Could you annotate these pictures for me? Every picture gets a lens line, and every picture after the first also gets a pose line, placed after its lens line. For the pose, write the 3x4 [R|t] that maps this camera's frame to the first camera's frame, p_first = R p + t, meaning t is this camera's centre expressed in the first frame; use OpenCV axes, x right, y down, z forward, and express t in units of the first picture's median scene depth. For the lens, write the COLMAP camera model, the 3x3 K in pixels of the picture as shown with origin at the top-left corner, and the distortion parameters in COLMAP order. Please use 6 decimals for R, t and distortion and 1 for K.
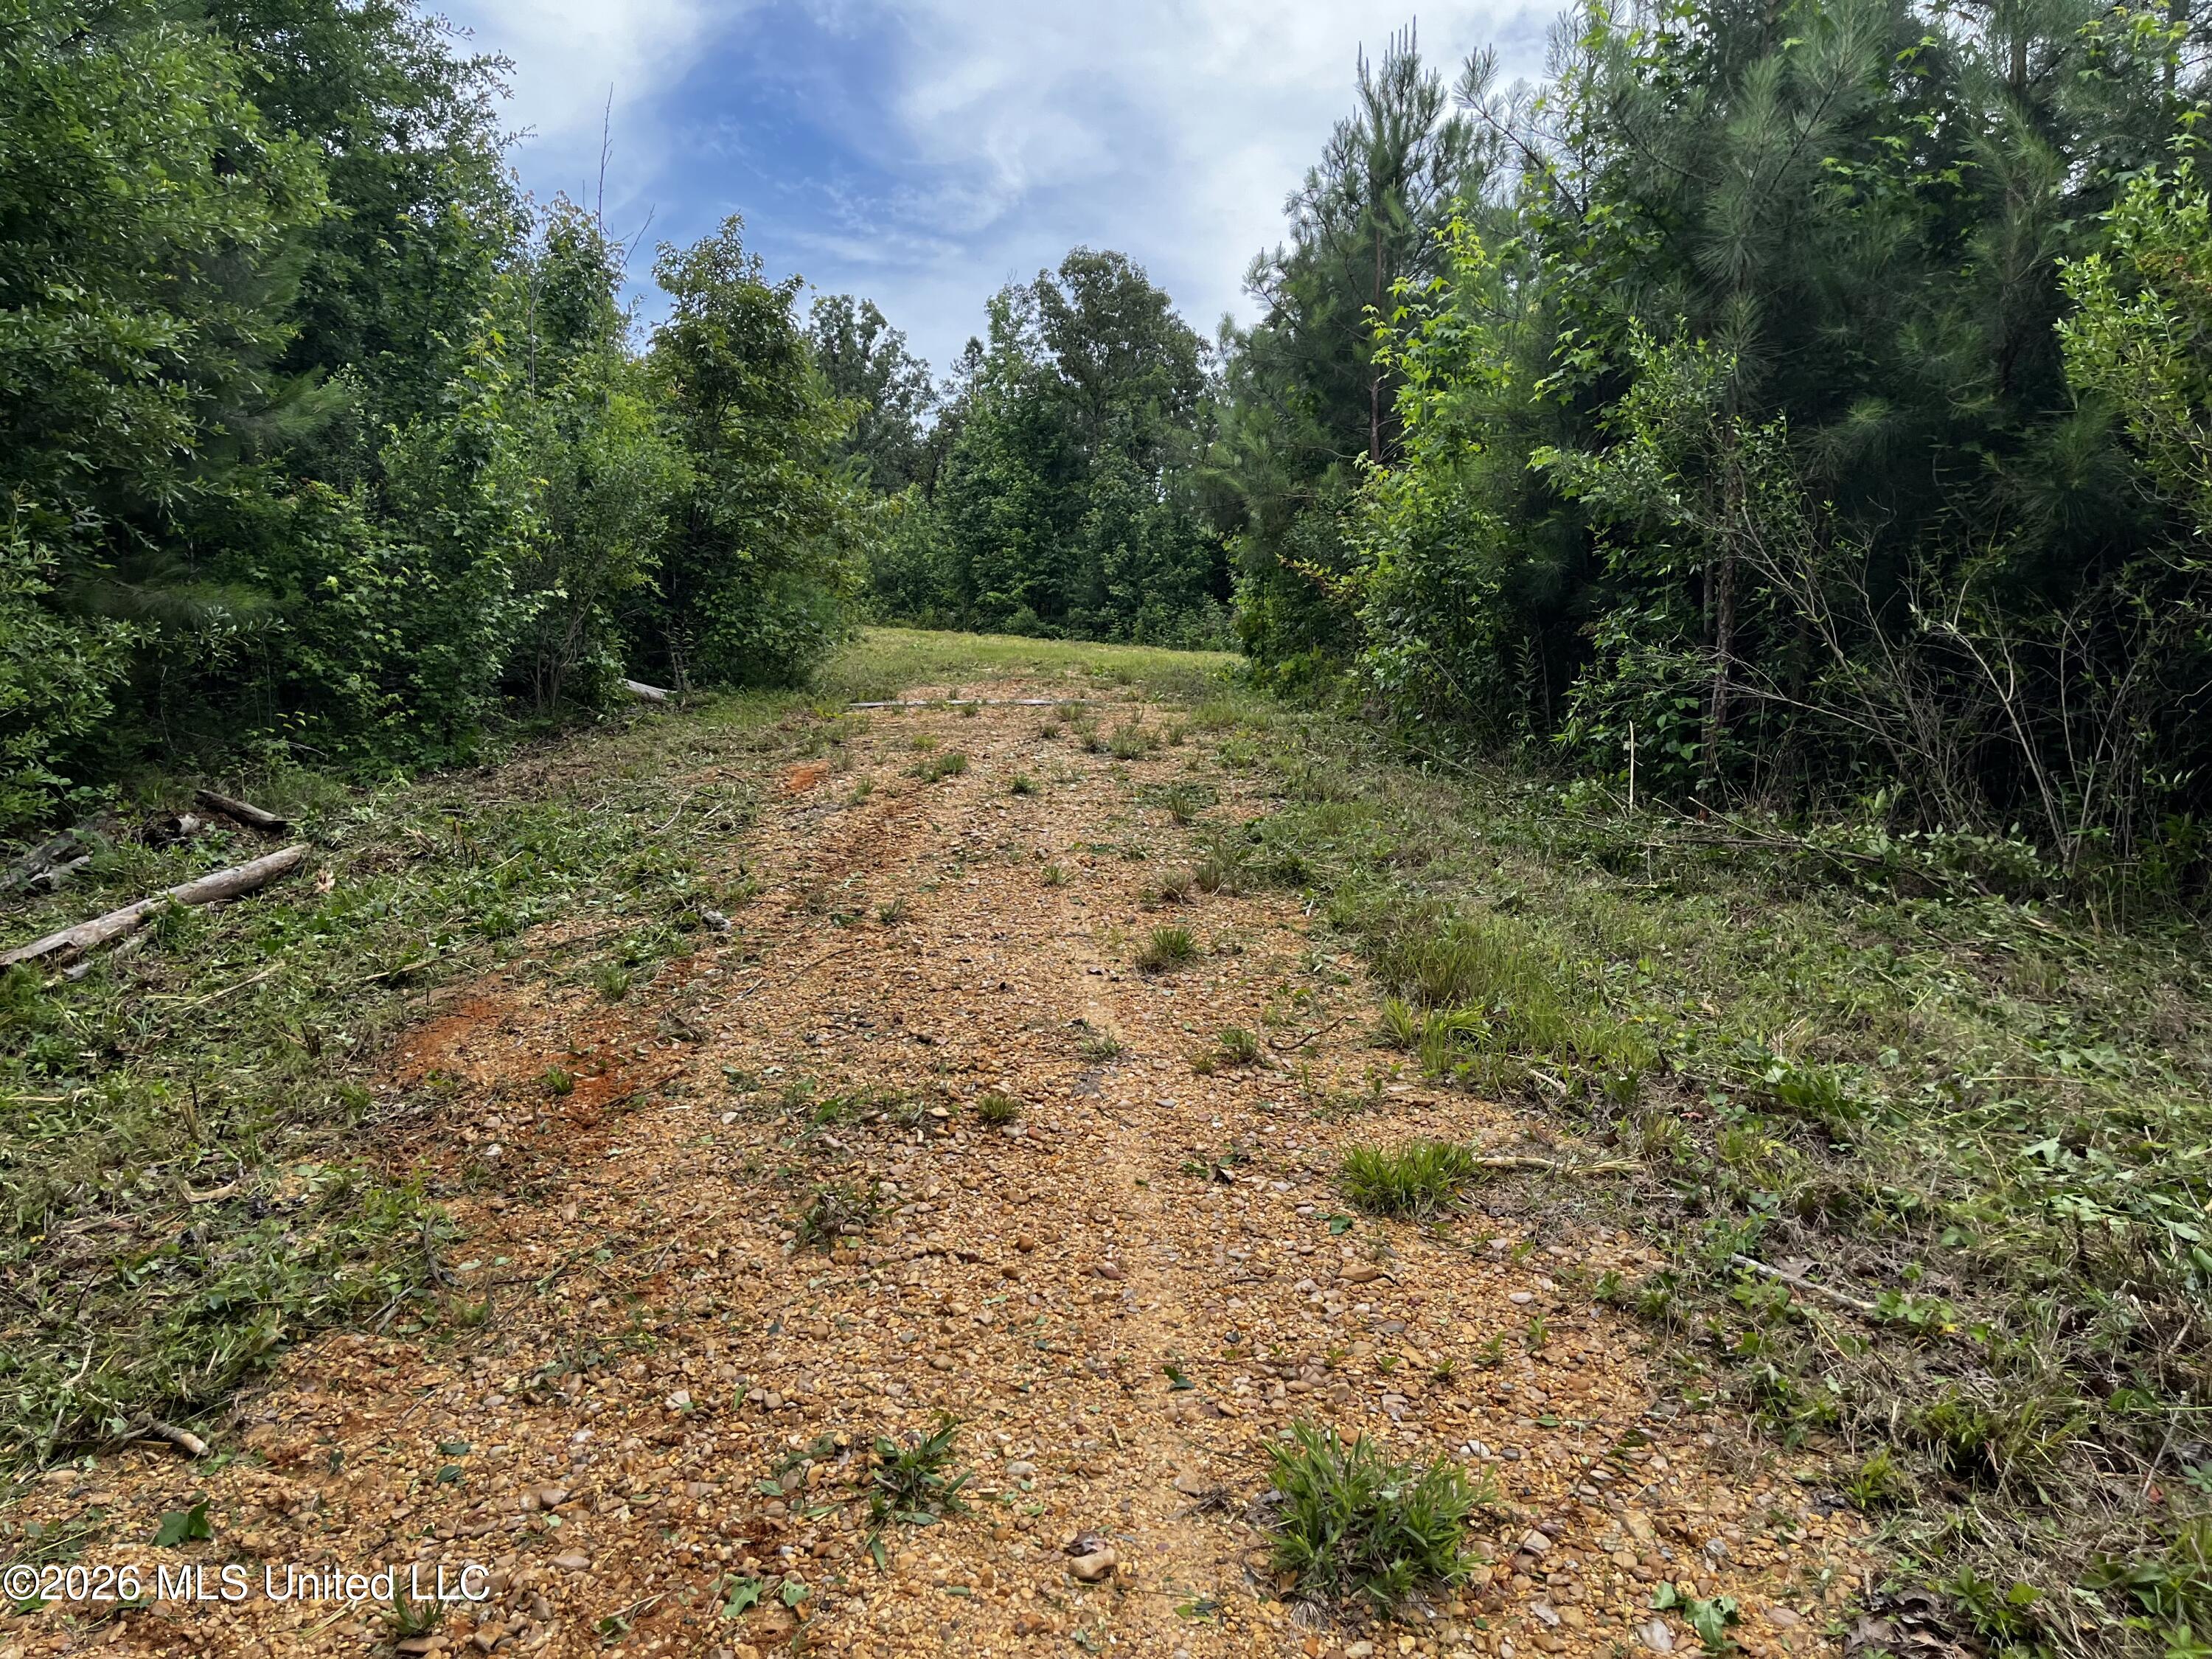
lens RADIAL K [[1685.7, 0, 1103.2], [0, 1685.7, 873.0], [0, 0, 1]] dist [0.006895, -0.000274]
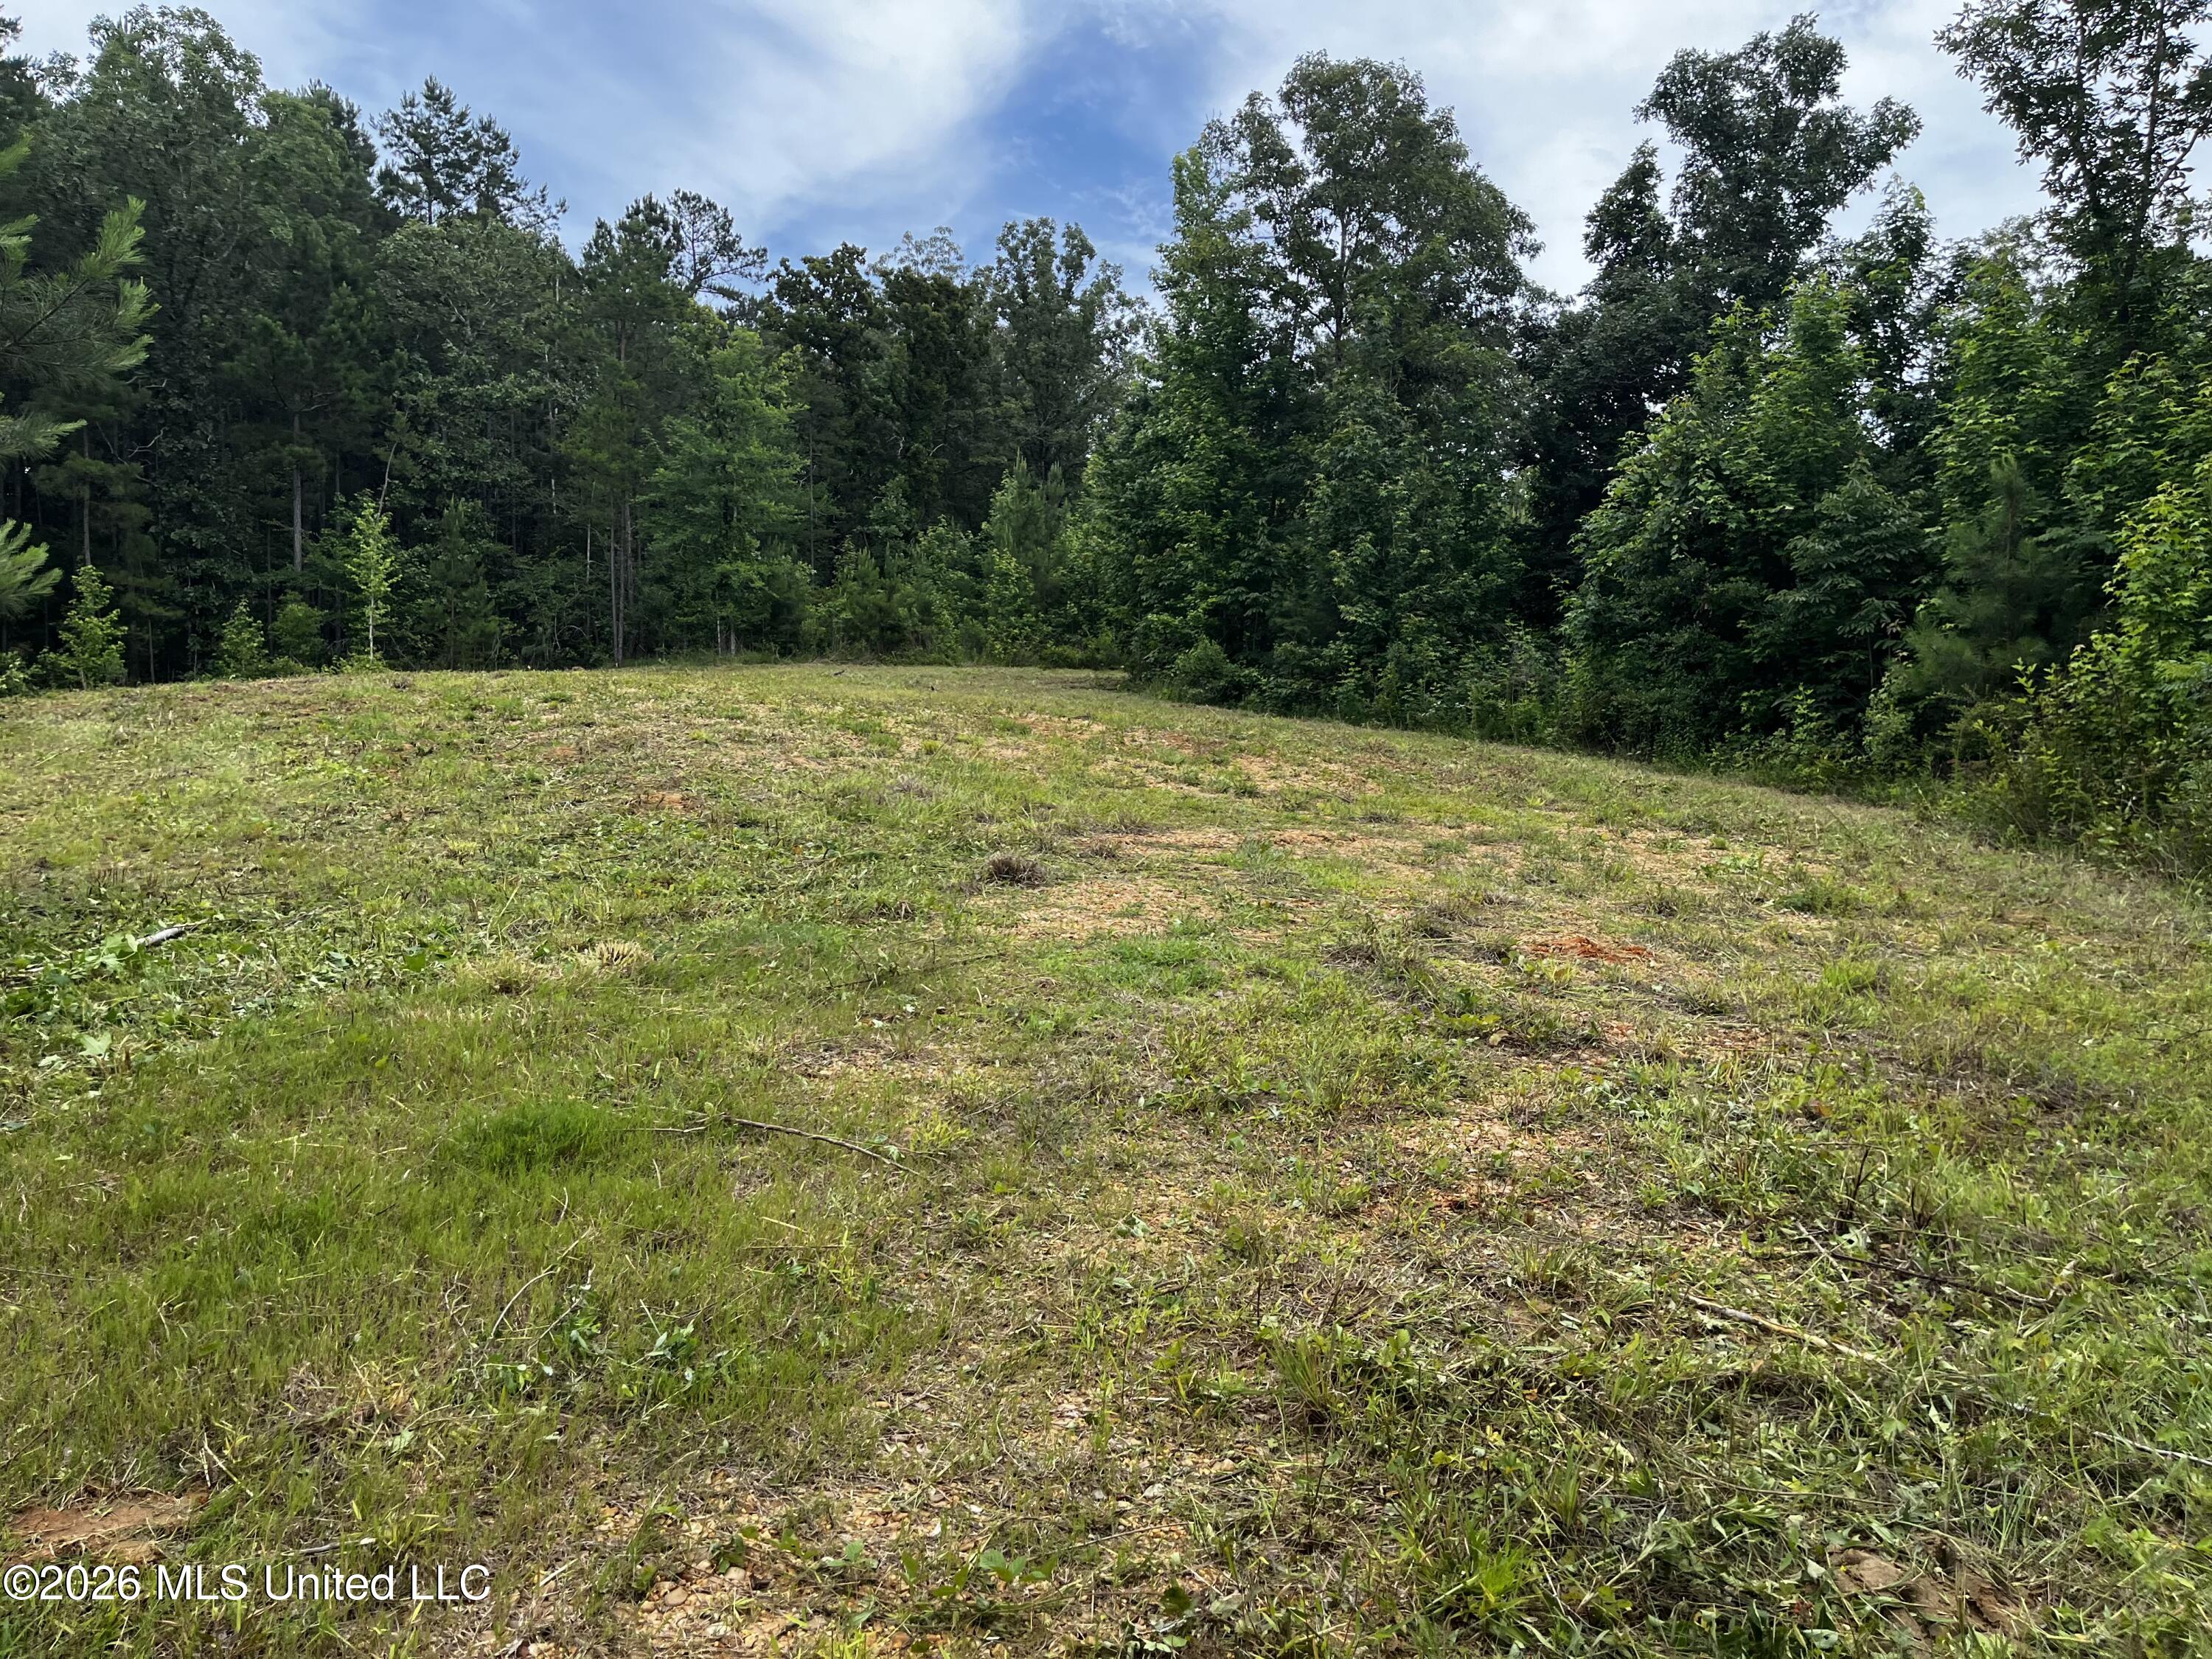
lens RADIAL K [[1692.2, 0, 1106.0], [0, 1692.2, 829.5], [0, 0, 1]] dist [0.048463, -0.080449]
pose [[0.984090, 0.023146, -0.176157, 0.025695], [-0.027786, 0.999328, -0.023922, -0.068136], [0.175485, 0.028436, 0.984071, 0.365259]]
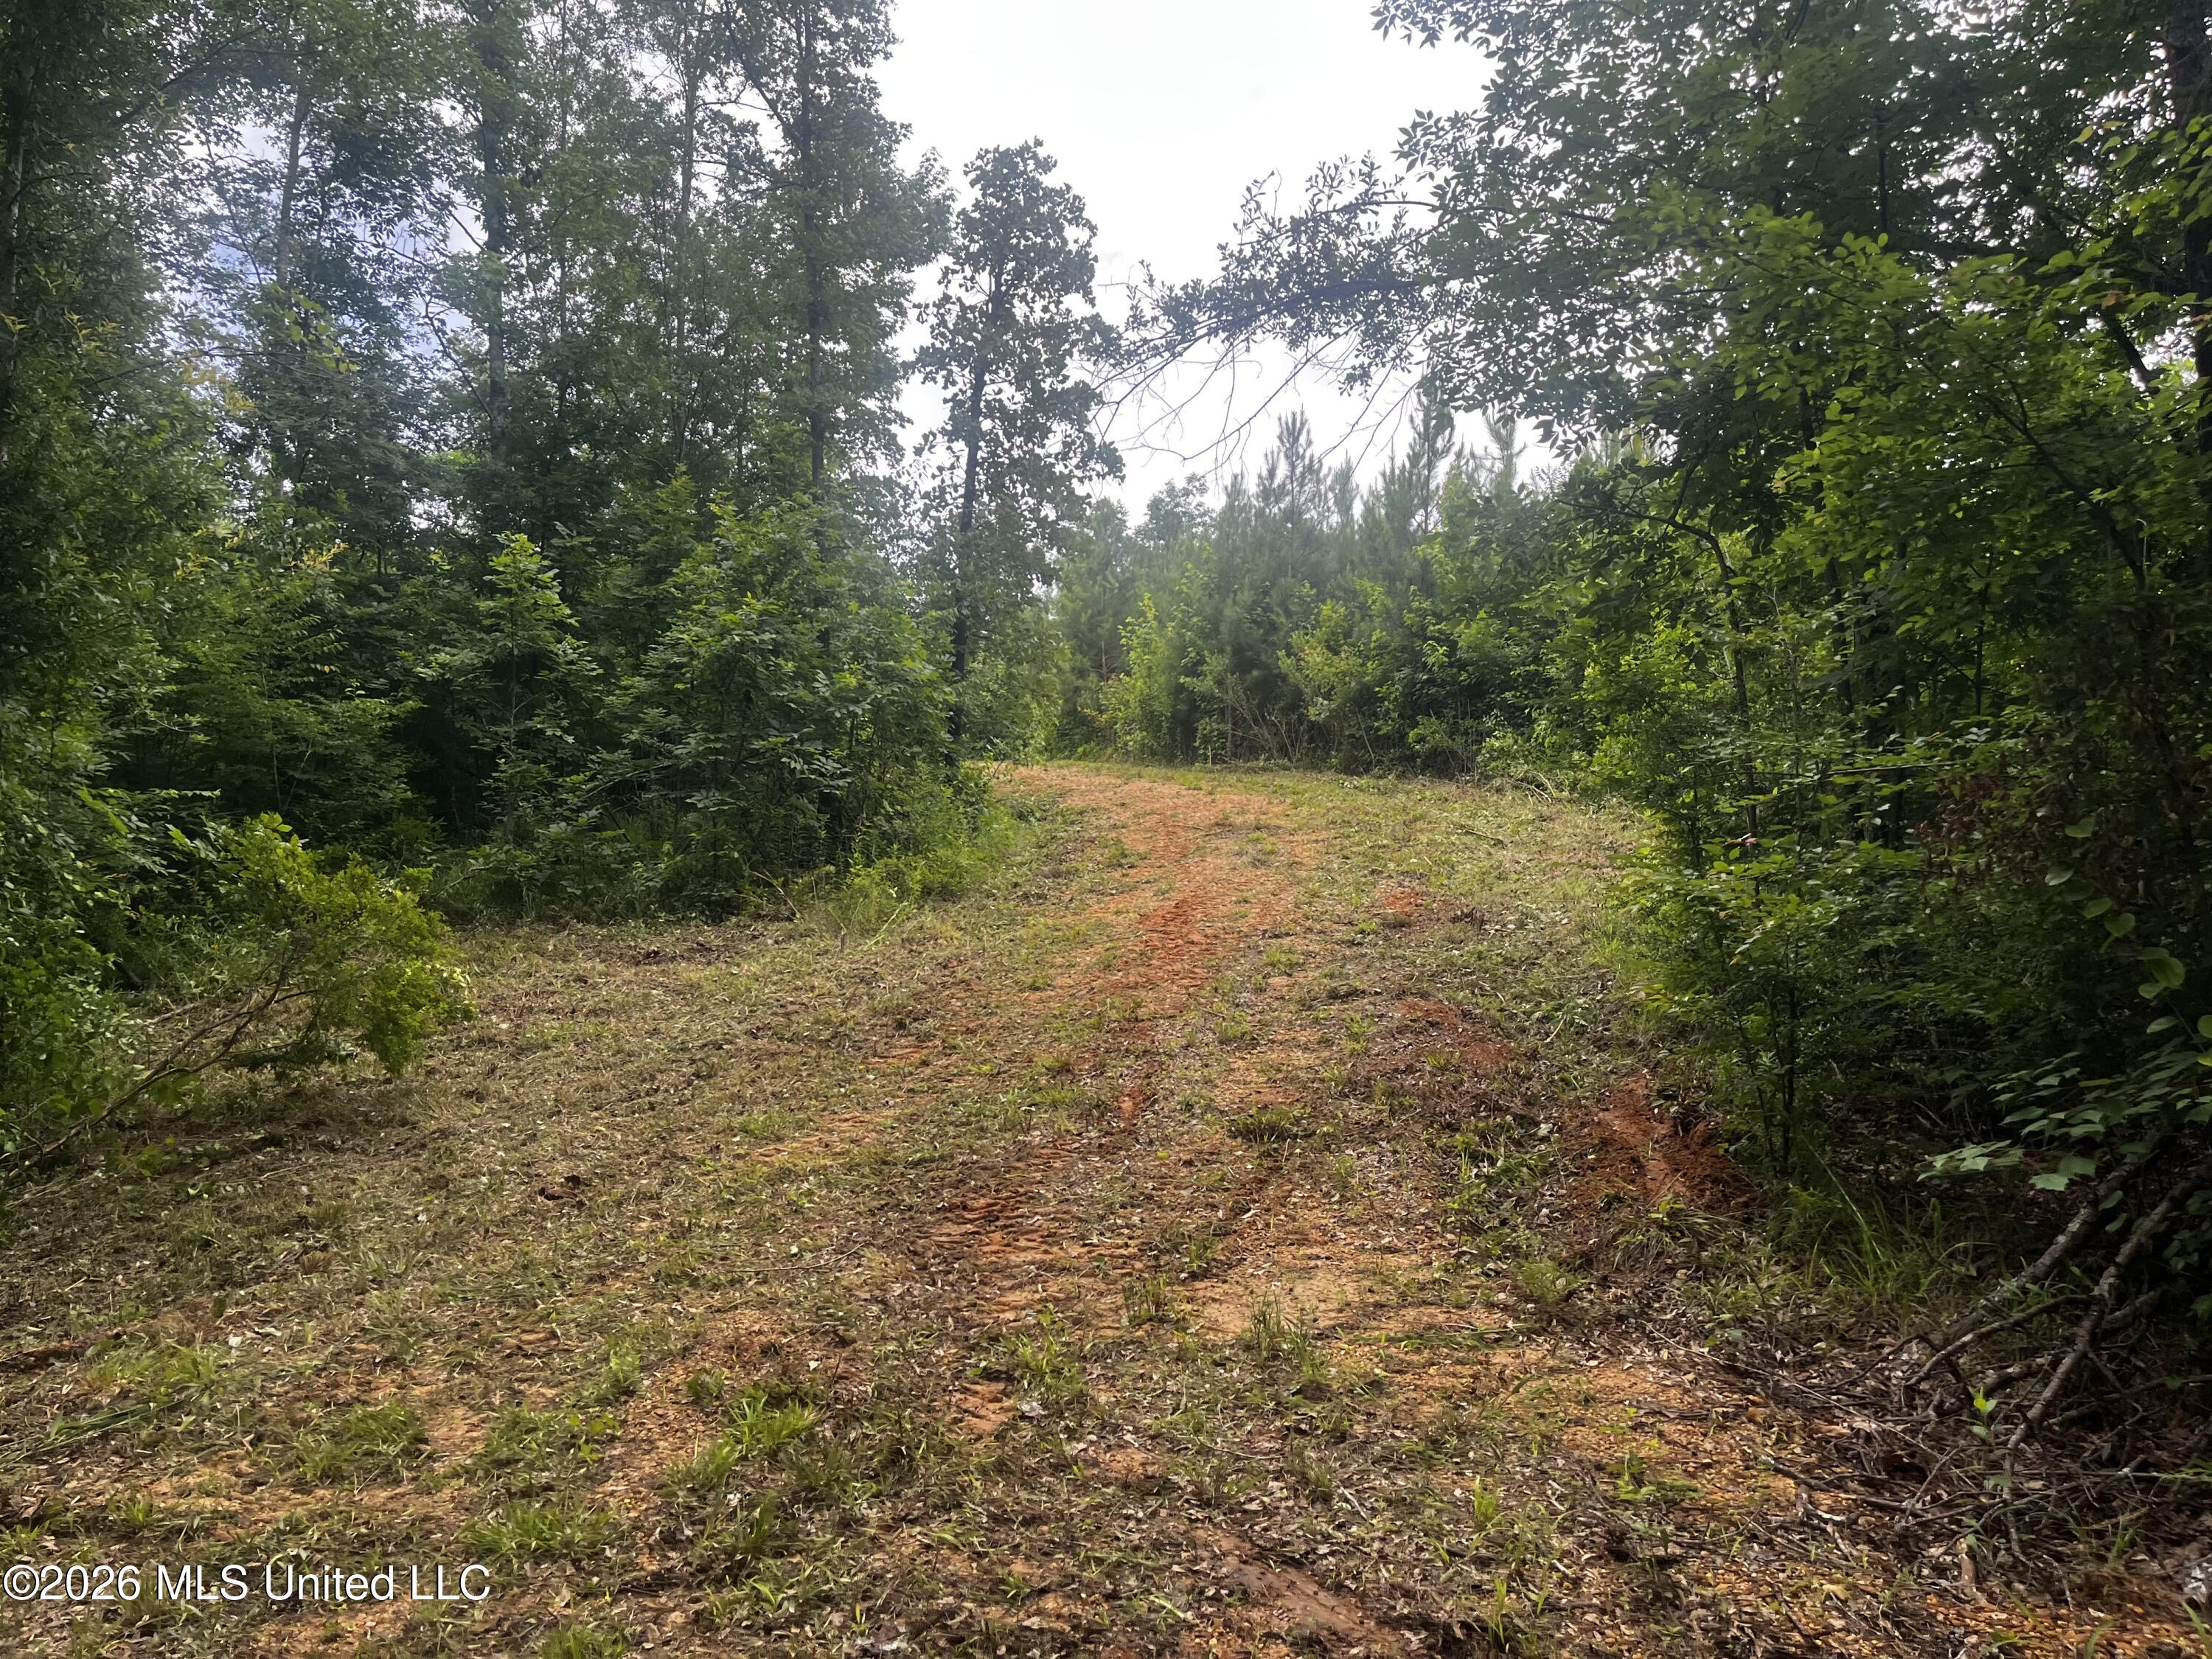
lens RADIAL K [[1685.7, 0, 1103.2], [0, 1685.7, 873.0], [0, 0, 1]] dist [0.006895, -0.000274]
pose [[0.969293, -0.028934, 0.244199, -0.546571], [0.052314, 0.994585, -0.089804, 0.332740], [-0.240278, 0.099821, 0.965558, -1.652320]]
